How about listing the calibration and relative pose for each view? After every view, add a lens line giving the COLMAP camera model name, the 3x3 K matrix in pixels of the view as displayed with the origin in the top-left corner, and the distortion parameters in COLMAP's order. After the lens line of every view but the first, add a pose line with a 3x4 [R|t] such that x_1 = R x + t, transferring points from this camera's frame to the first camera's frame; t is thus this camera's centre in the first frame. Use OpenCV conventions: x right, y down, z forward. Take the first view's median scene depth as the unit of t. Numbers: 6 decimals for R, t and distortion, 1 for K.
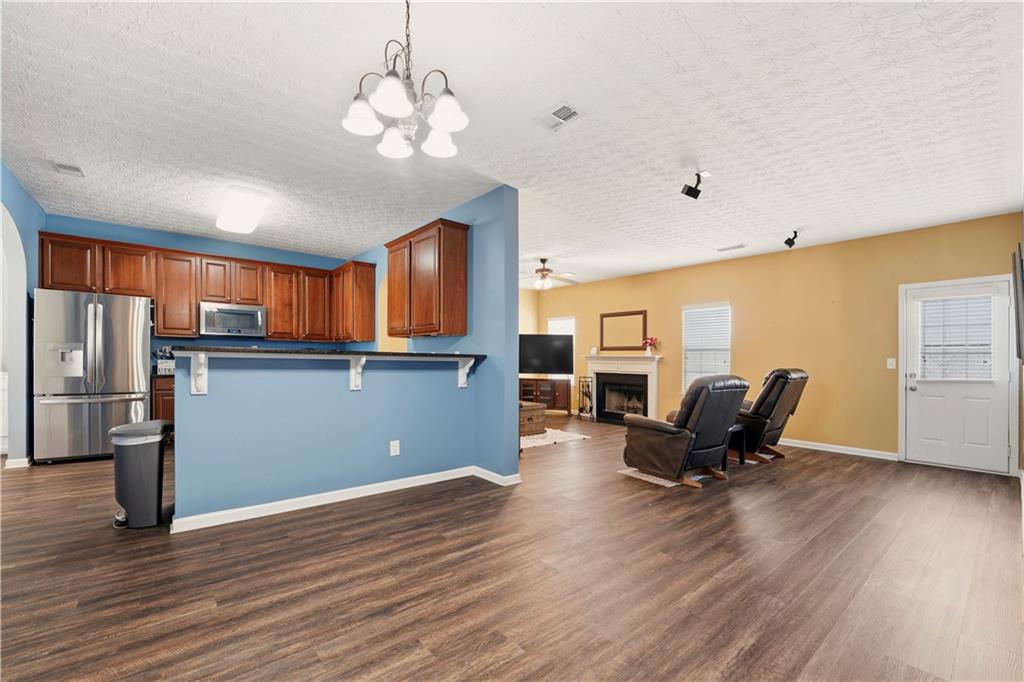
lens RADIAL K [[427.0, 0, 496.8], [0, 427.0, 353.0], [0, 0, 1]] dist [0.000045, -0.000161]
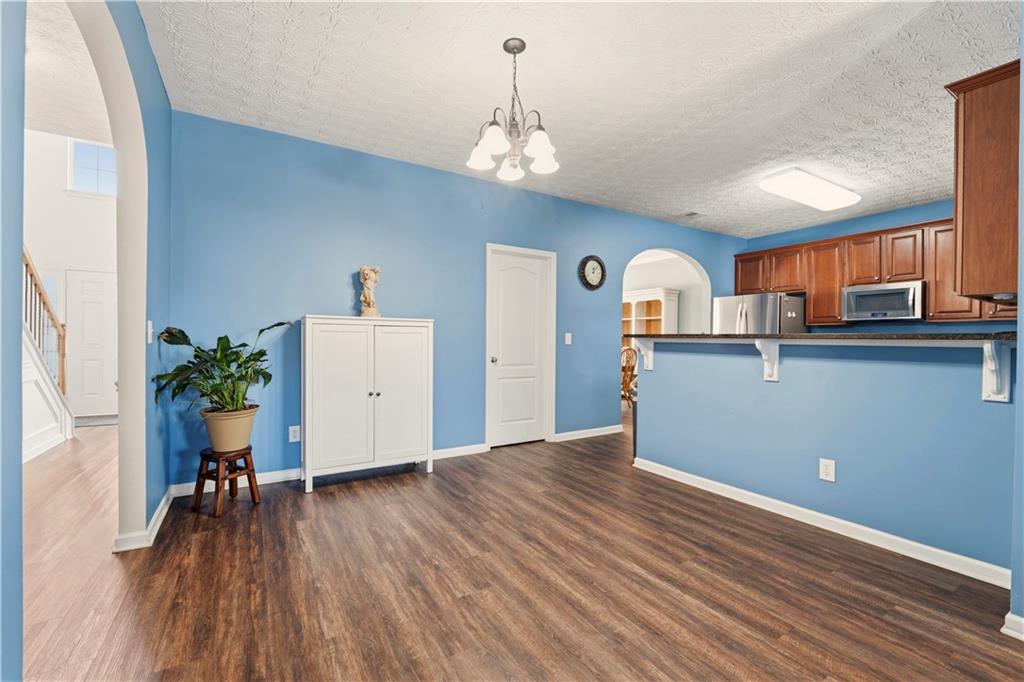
lens RADIAL K [[425.5, 0, 512.0], [0, 425.5, 341.0], [0, 0, 1]] dist [-0.002410, -0.000224]
pose [[-0.115449, -0.013974, -0.993215, 0.420659], [0.003284, 0.999890, -0.014449, 0.015151], [0.993308, -0.004929, -0.115390, 0.458214]]
